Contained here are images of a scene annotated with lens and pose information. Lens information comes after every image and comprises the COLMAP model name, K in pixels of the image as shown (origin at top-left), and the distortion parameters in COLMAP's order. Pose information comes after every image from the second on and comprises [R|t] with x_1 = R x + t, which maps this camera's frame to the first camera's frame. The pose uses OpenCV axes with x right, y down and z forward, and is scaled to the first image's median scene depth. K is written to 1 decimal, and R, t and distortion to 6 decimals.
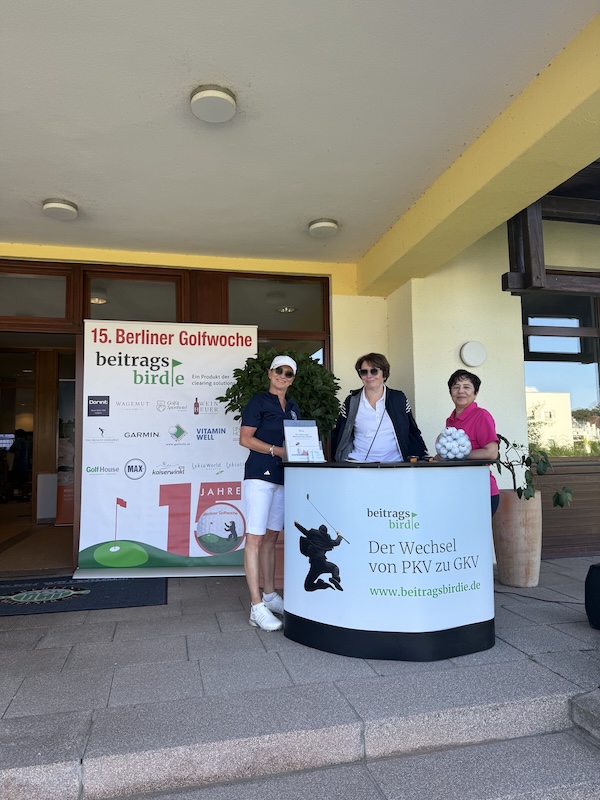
lens RADIAL K [[557.9, 0, 302.2], [0, 557.9, 401.8], [0, 0, 1]] dist [0.122362, -0.150902]
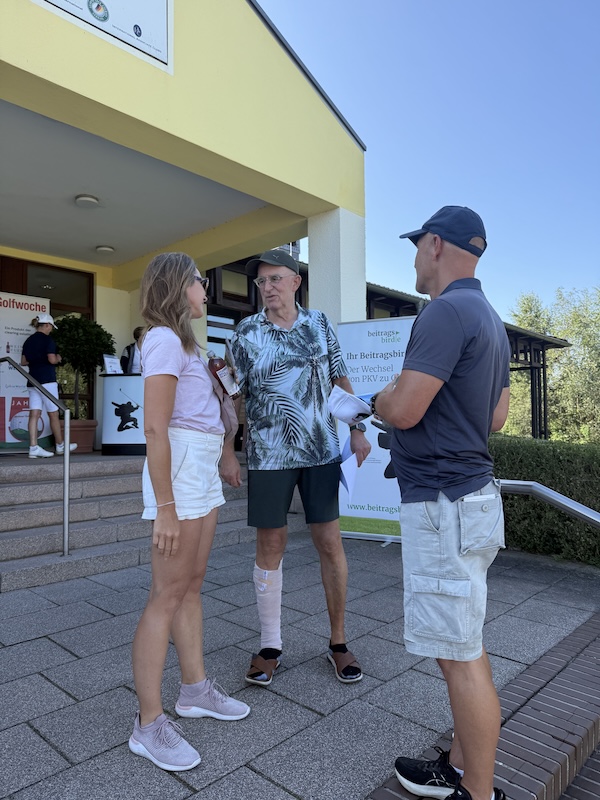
lens RADIAL K [[555.1, 0, 300.0], [0, 555.1, 400.0], [0, 0, 1]] dist [0.055948, -0.083785]
pose [[0.832812, 0.034294, 0.552492, -0.367998], [-0.051974, 0.998514, 0.016366, 0.084756], [-0.551110, -0.042346, 0.833357, -0.720301]]
